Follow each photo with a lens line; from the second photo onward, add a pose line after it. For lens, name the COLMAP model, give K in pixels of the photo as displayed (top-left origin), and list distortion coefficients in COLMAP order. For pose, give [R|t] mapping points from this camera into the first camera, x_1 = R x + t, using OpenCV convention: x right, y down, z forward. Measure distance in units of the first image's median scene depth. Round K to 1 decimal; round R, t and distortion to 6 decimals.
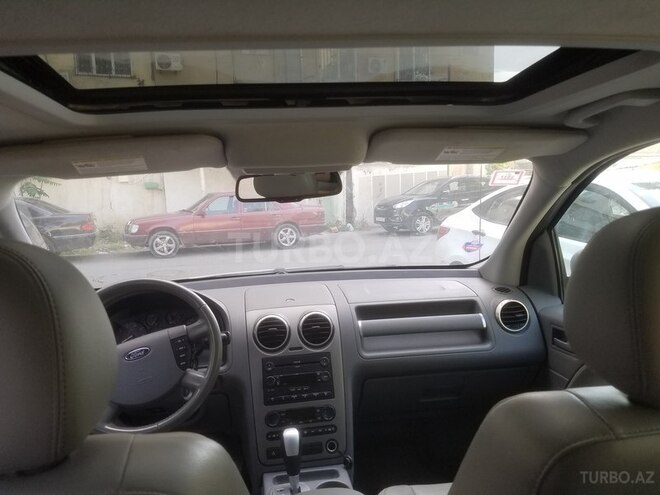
lens RADIAL K [[514.7, 0, 328.6], [0, 514.7, 246.7], [0, 0, 1]] dist [0.141825, -0.019969]
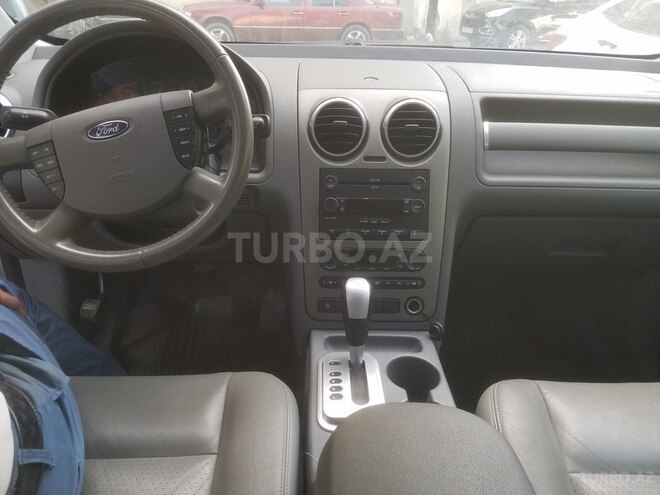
lens RADIAL K [[514.7, 0, 328.2], [0, 514.7, 253.1], [0, 0, 1]] dist [0.141825, -0.019969]
pose [[0.989273, 0.116429, -0.088224, -0.050733], [-0.079910, 0.936892, 0.340364, 0.097260], [0.122285, -0.329663, 0.936146, 0.379039]]
